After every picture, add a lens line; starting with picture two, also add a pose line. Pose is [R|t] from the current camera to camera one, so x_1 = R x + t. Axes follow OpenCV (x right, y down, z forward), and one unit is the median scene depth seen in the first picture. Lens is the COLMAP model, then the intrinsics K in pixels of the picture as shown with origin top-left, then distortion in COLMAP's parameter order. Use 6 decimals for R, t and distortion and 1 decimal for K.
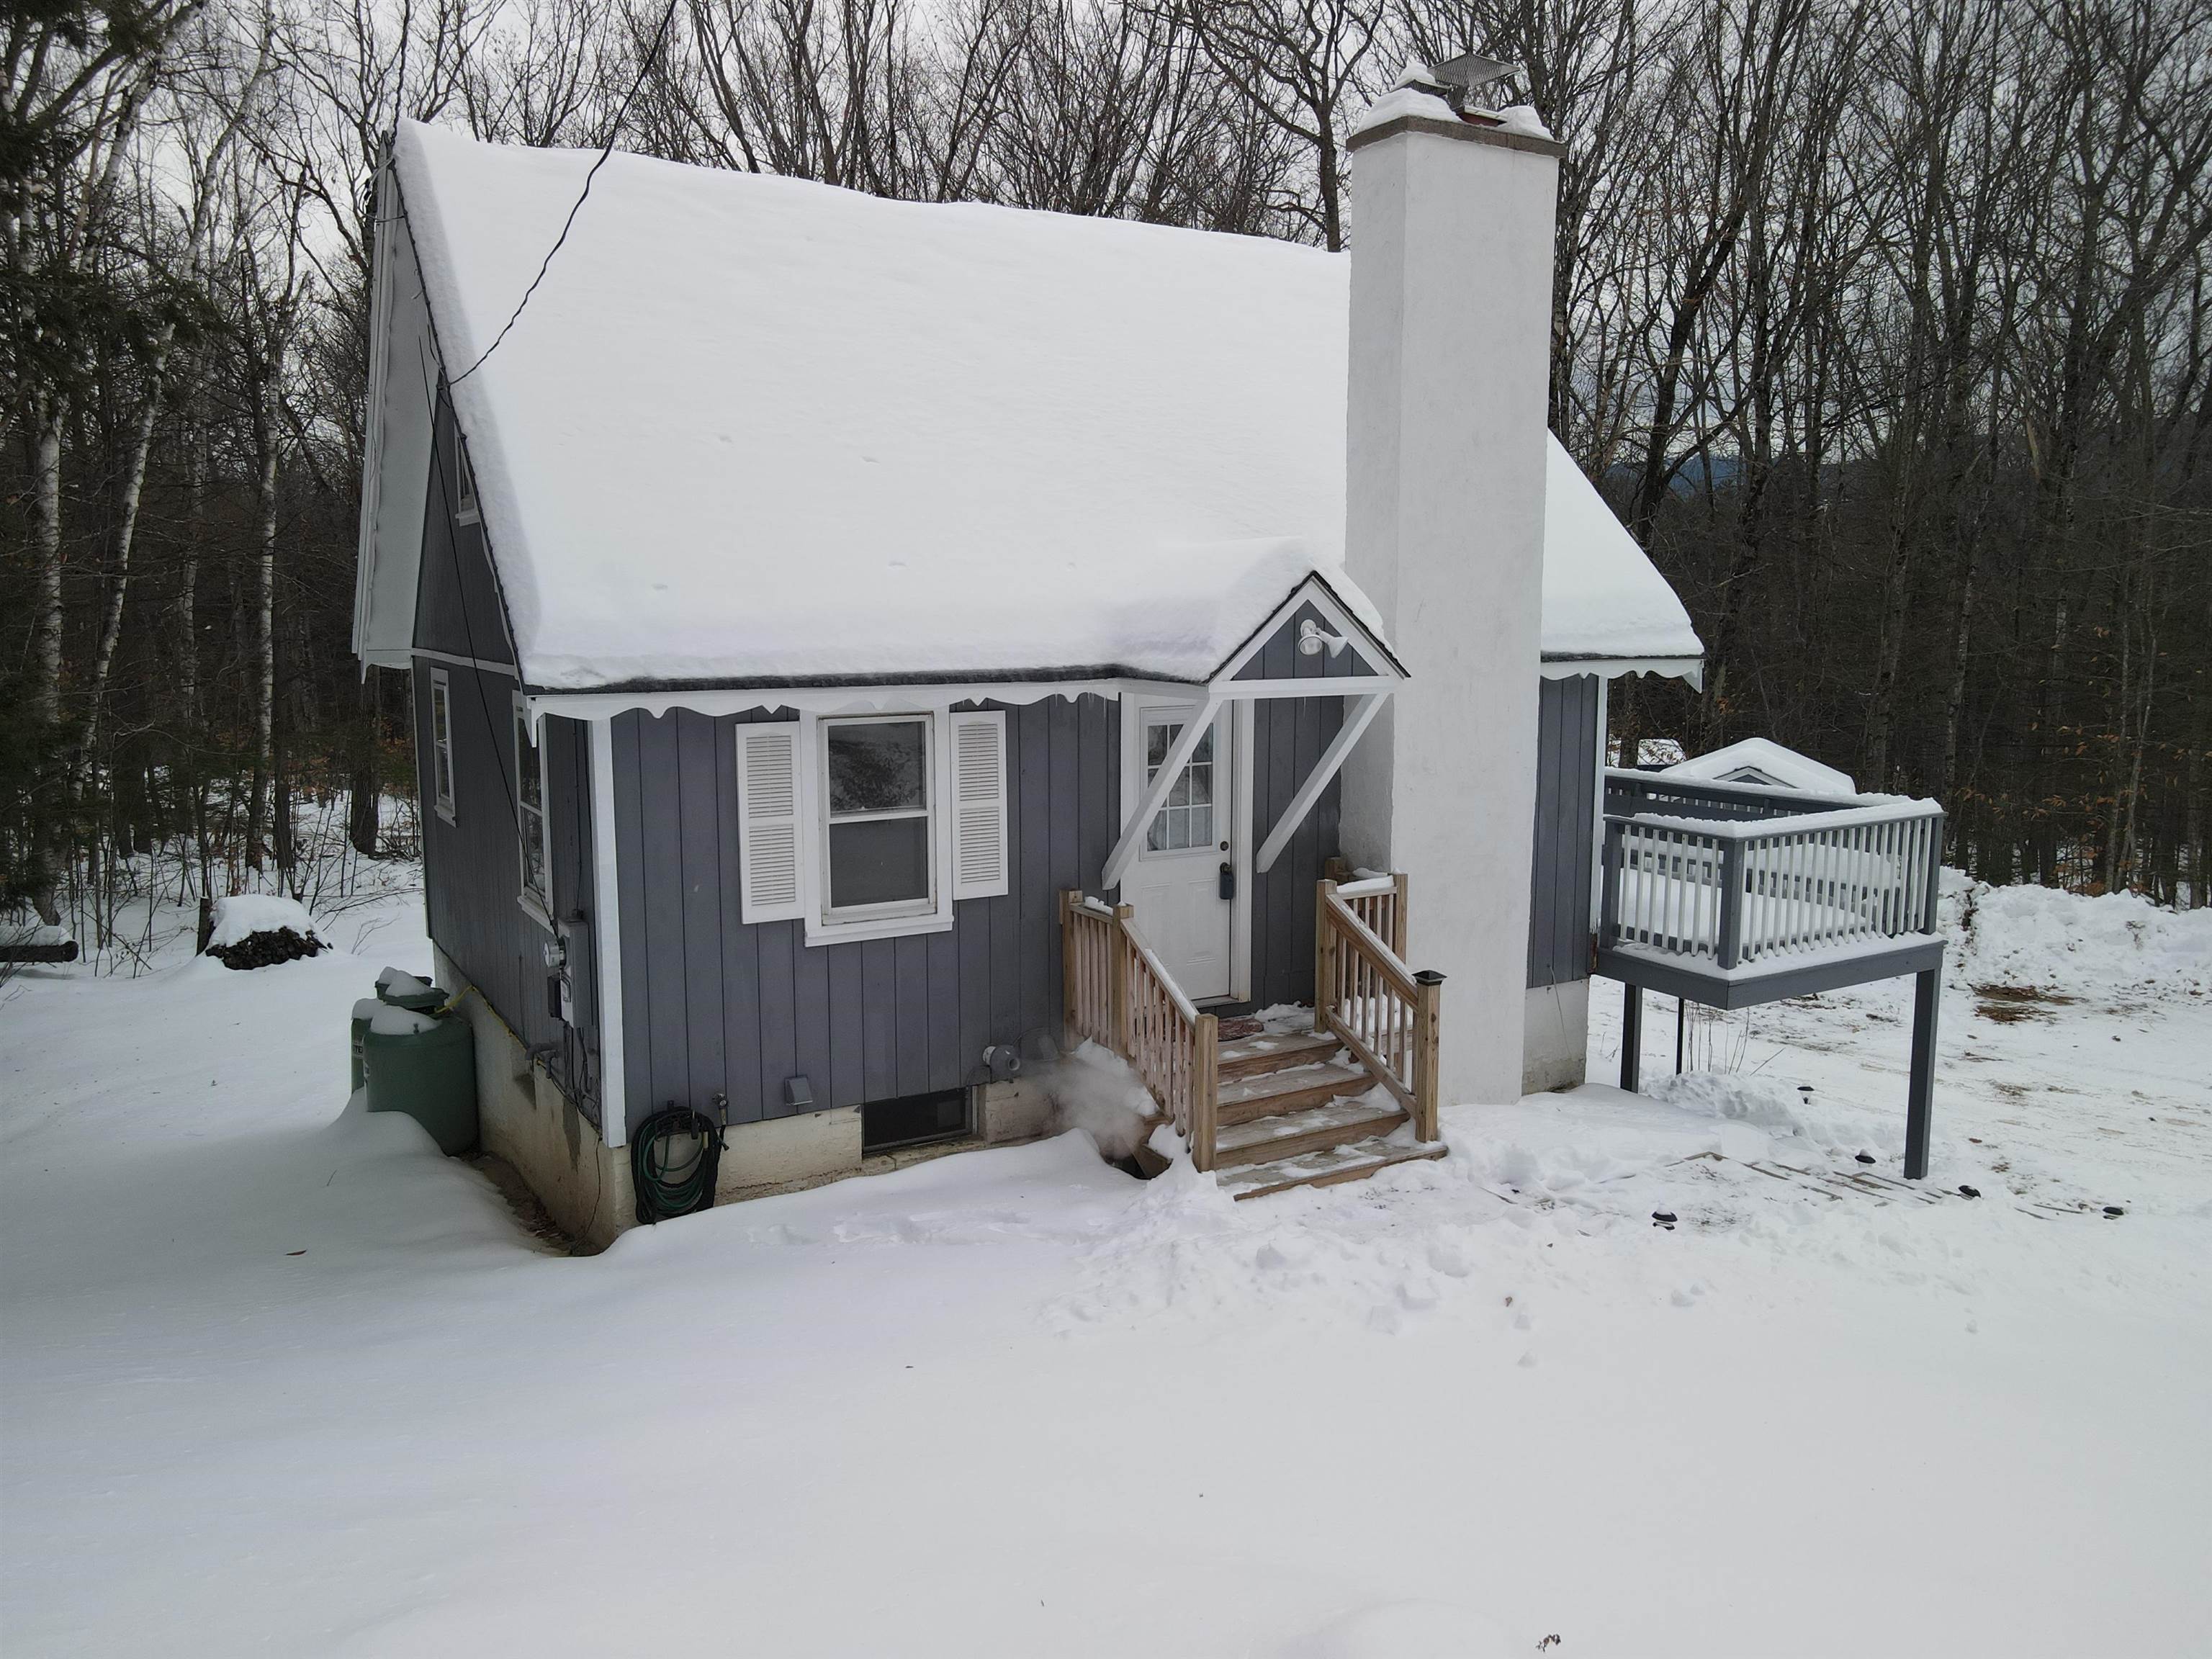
lens RADIAL K [[1621.3, 0, 1107.1], [0, 1621.3, 825.6], [0, 0, 1]] dist [-0.008495, 0.032985]
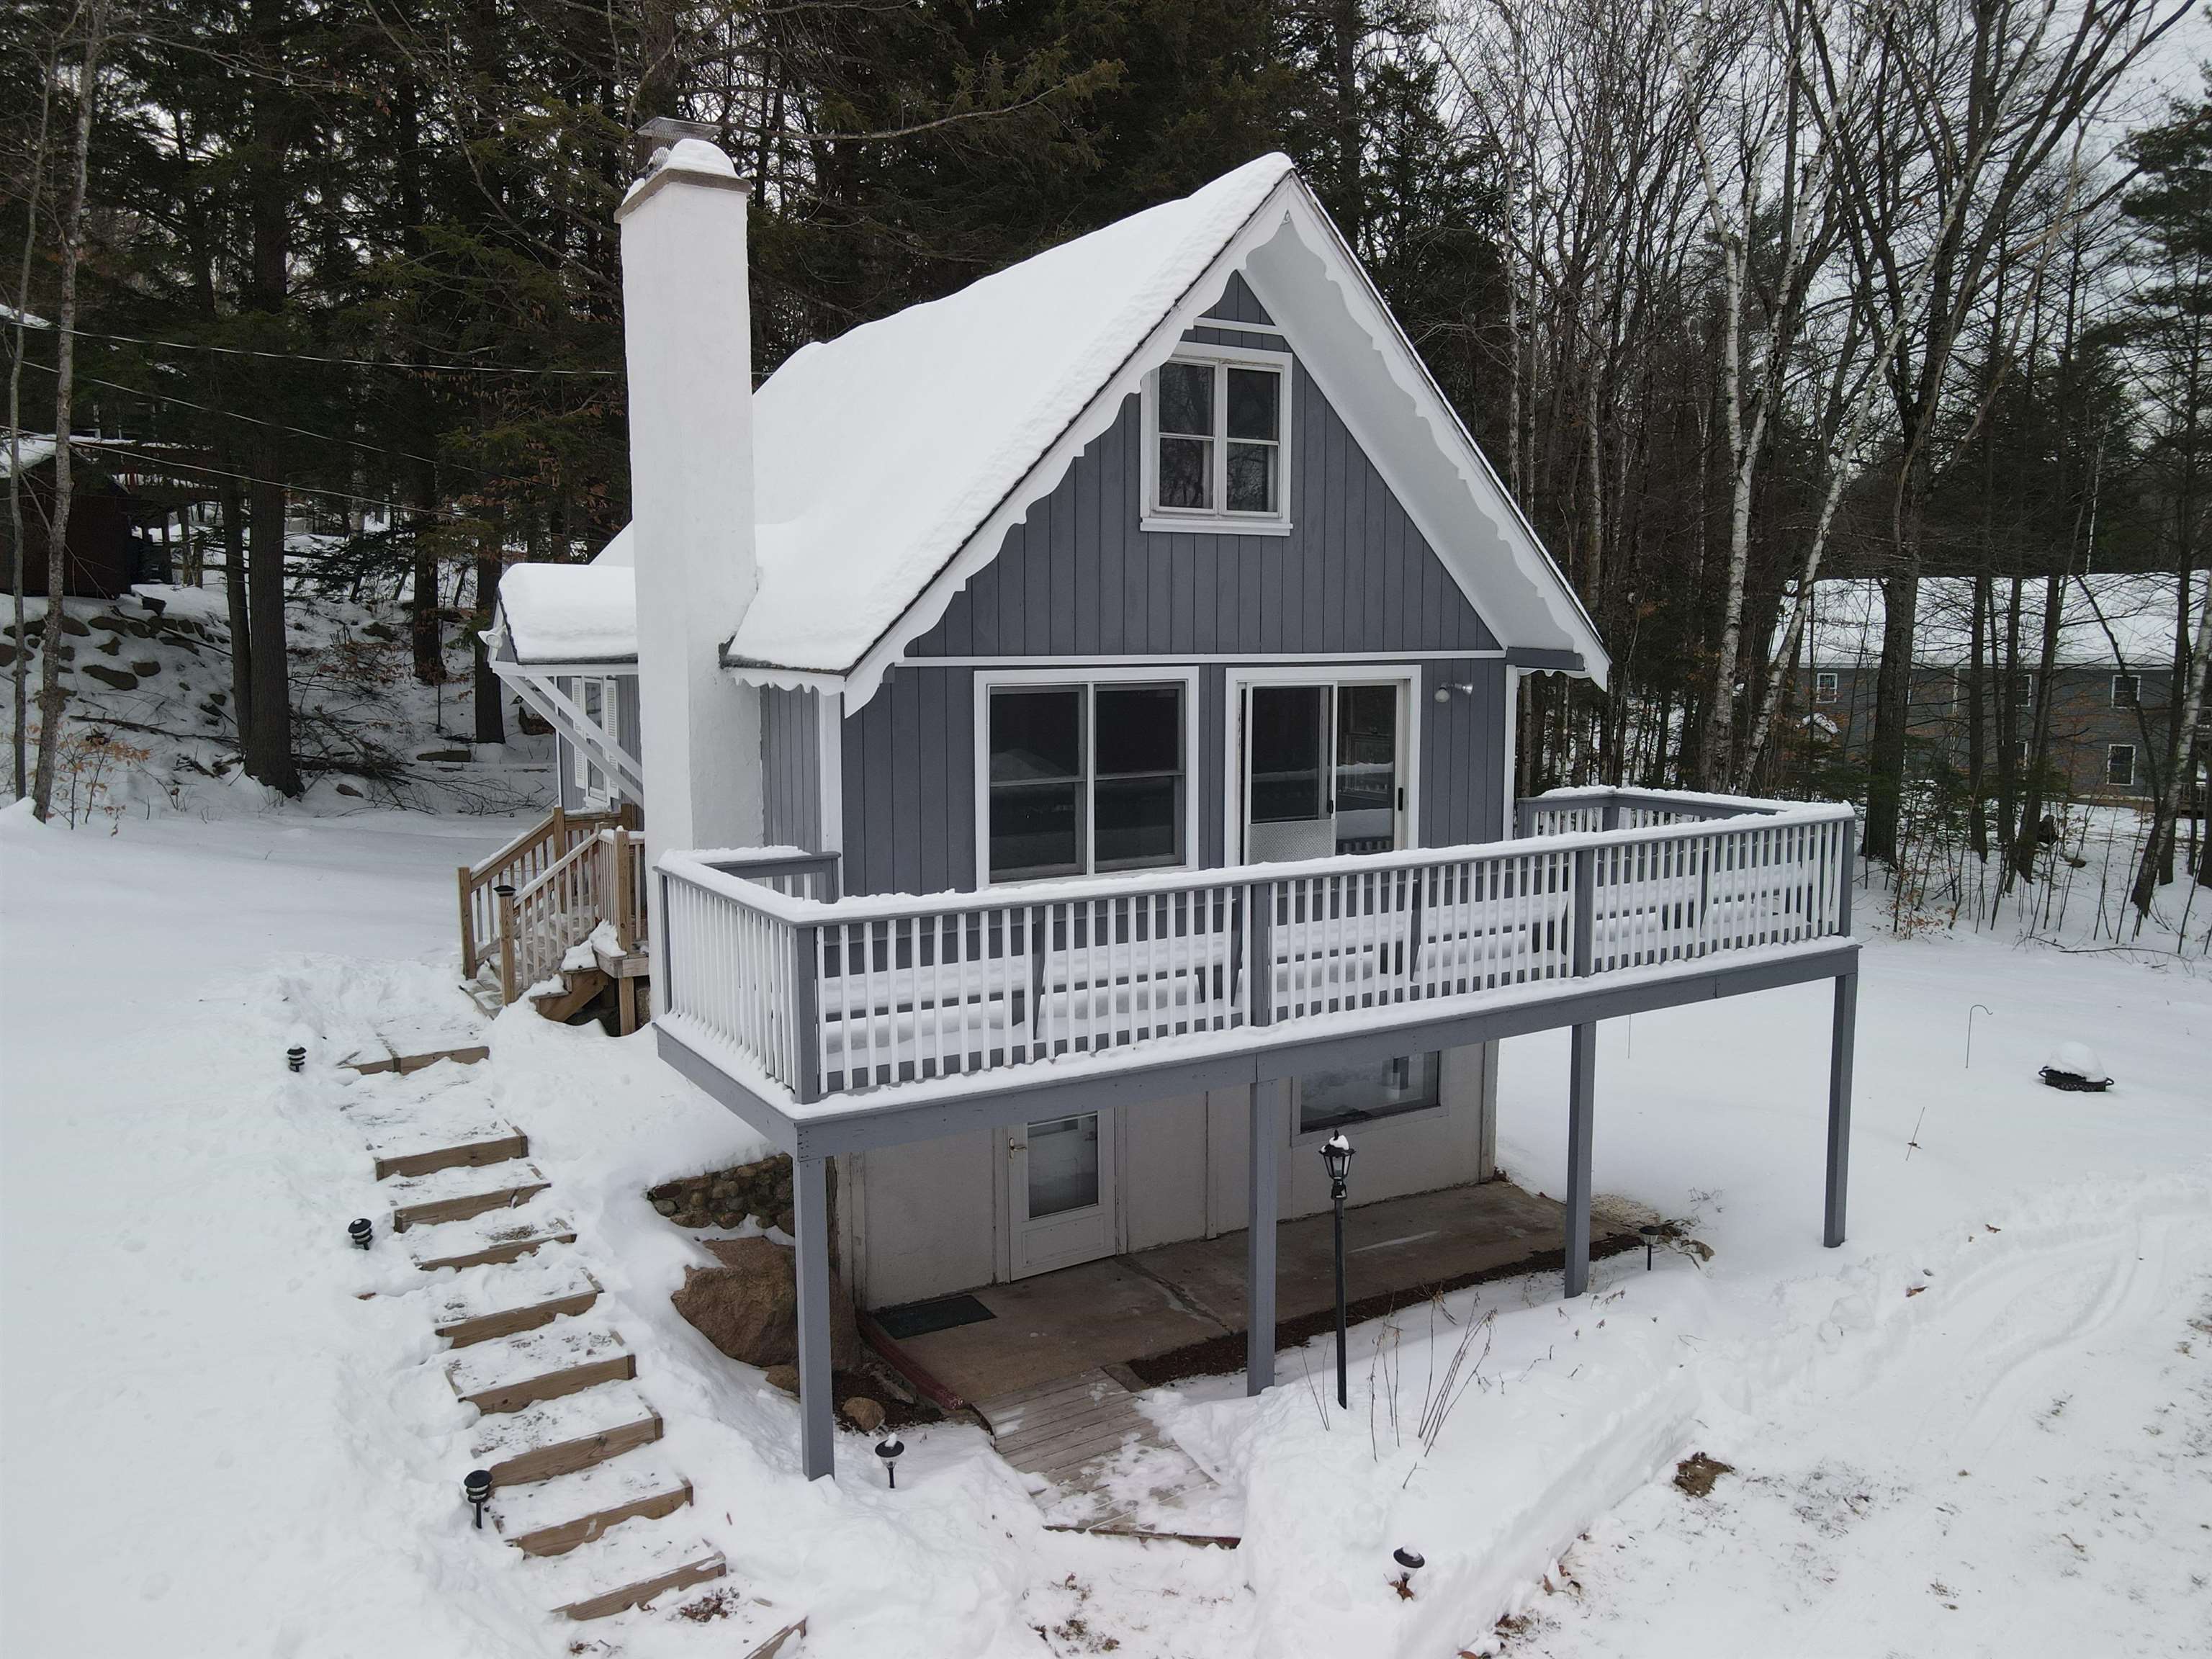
lens RADIAL K [[1621.3, 0, 1088.4], [0, 1621.3, 825.5], [0, 0, 1]] dist [-0.008495, 0.032985]
pose [[0.012577, 0.124062, -0.992195, 1.535625], [-0.137951, 0.983000, 0.121164, -0.188682], [0.990359, 0.135351, 0.029478, 1.444992]]
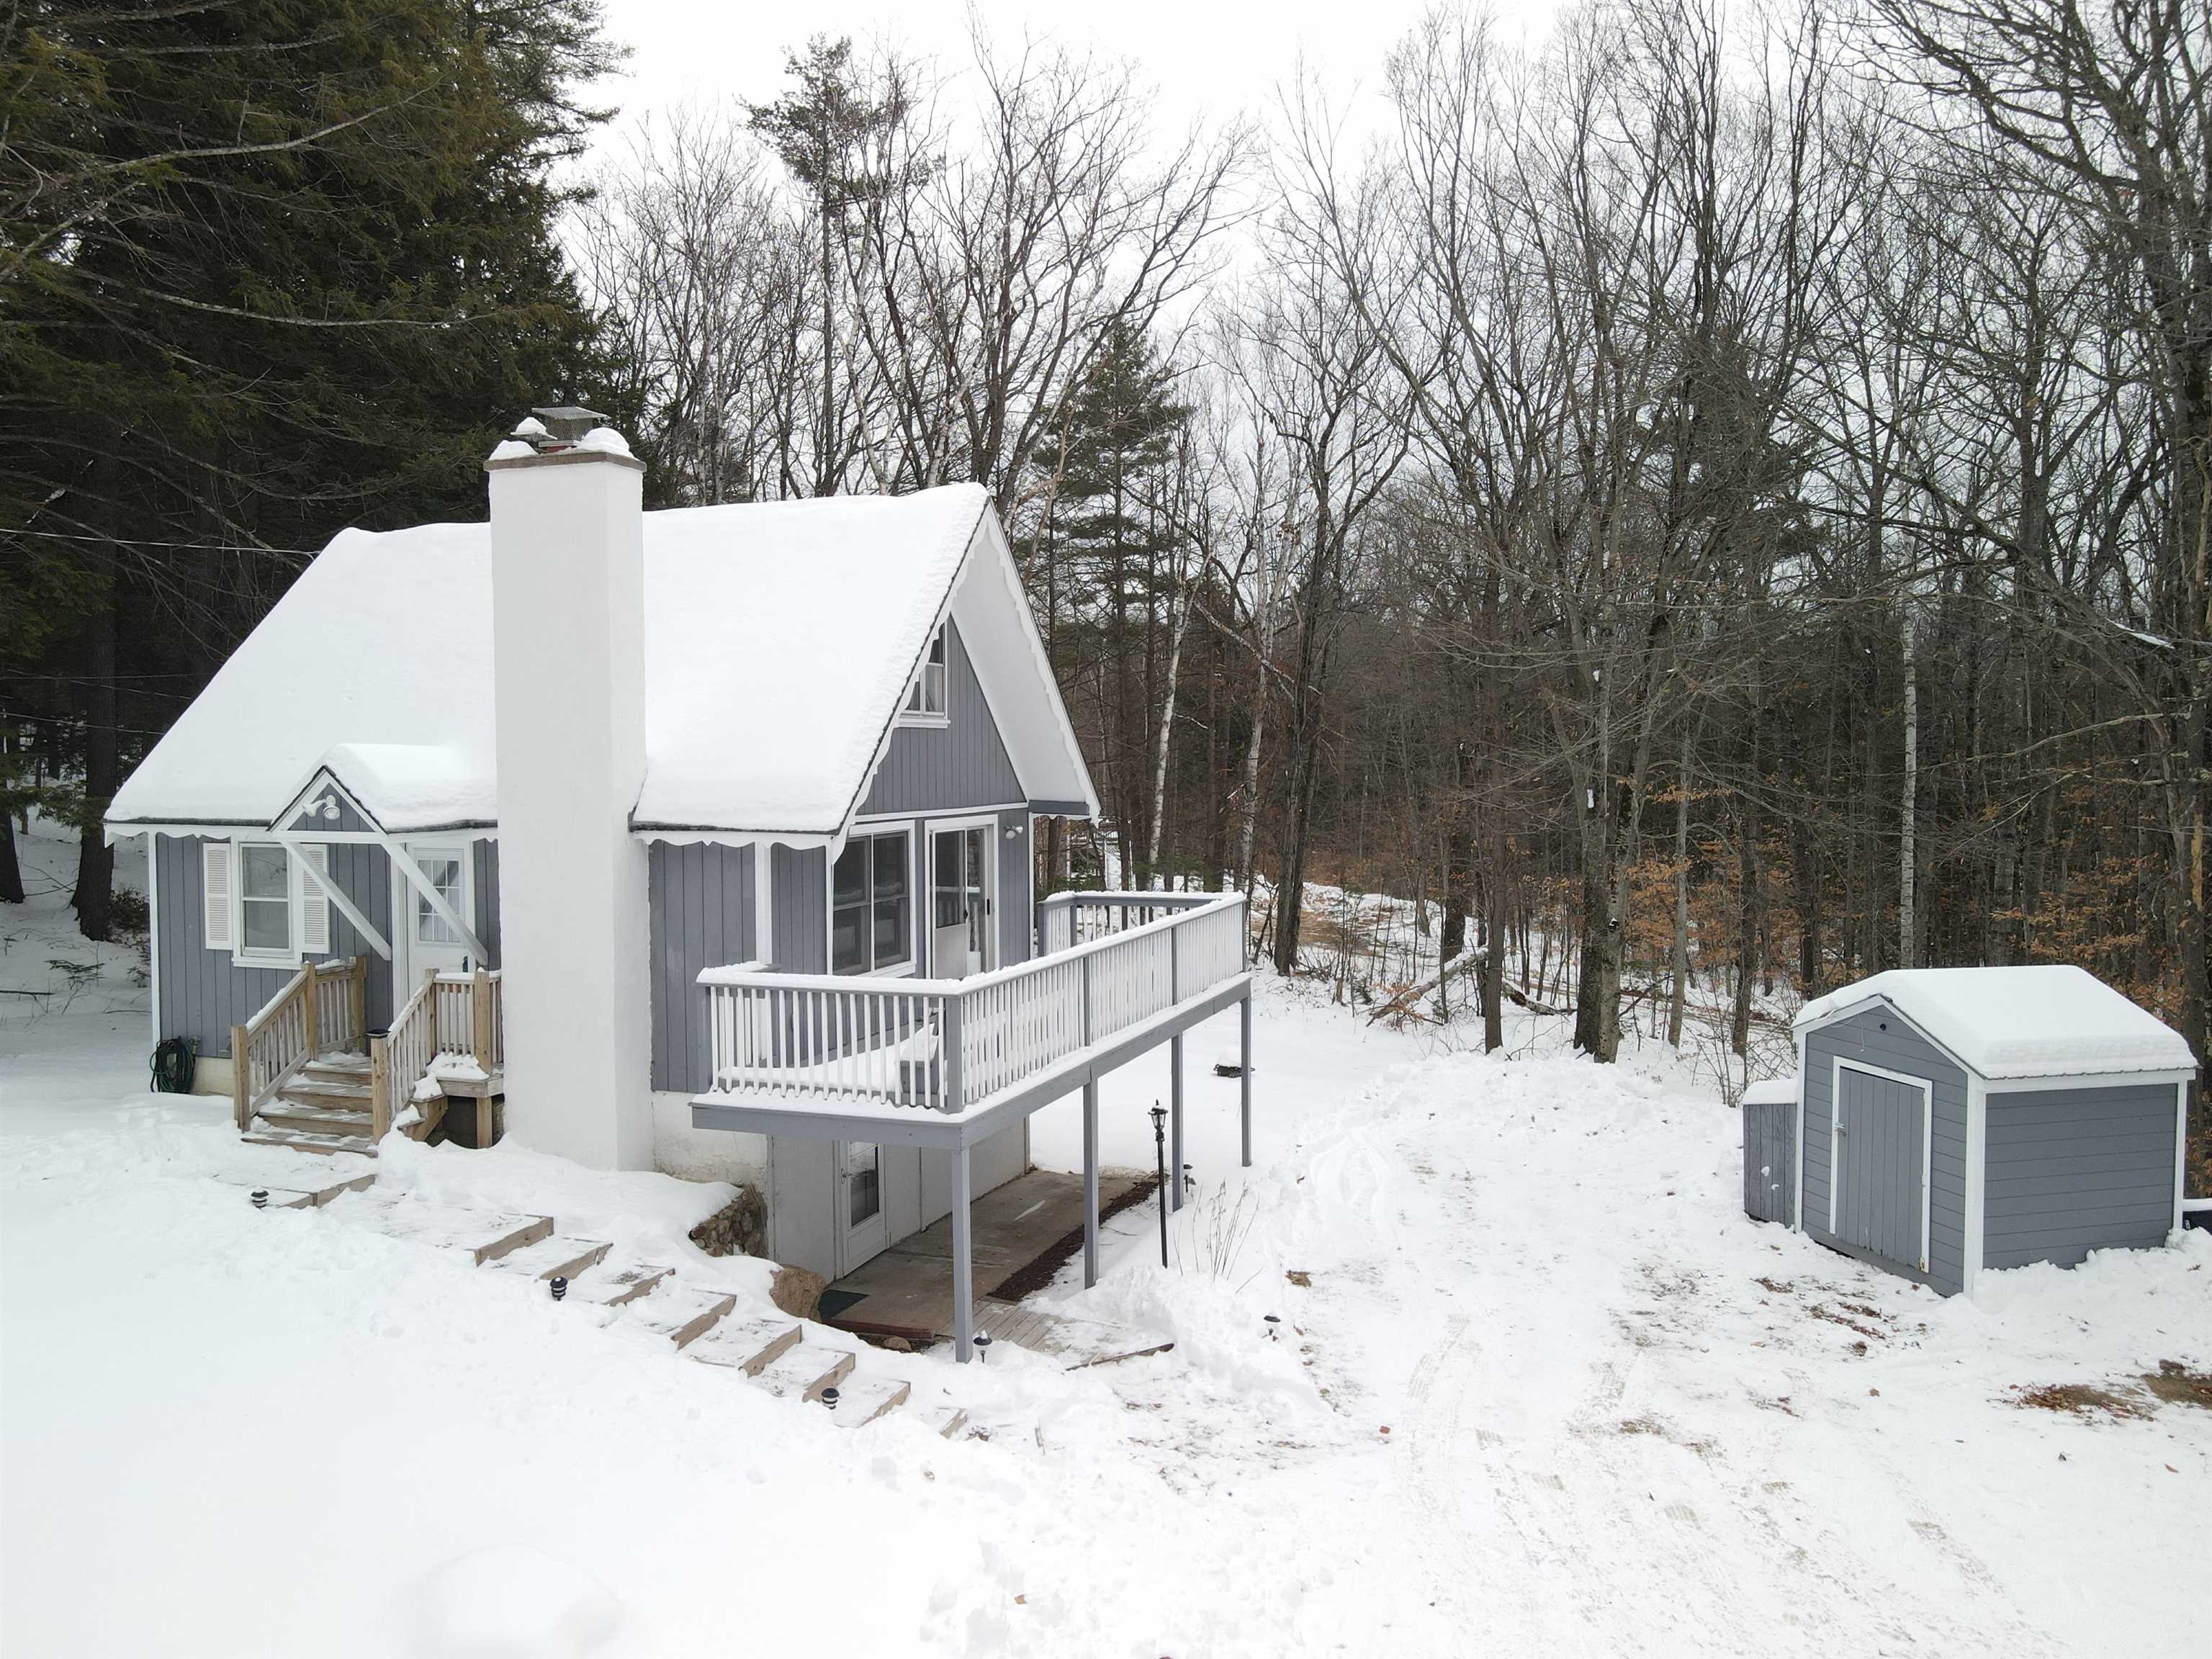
lens RADIAL K [[1621.3, 0, 1091.9], [0, 1621.3, 822.1], [0, 0, 1]] dist [-0.008495, 0.032985]
pose [[0.633876, 0.032560, -0.772749, 1.791458], [-0.106067, 0.993333, -0.045150, -0.104514], [0.766128, 0.110583, 0.633103, 0.540762]]
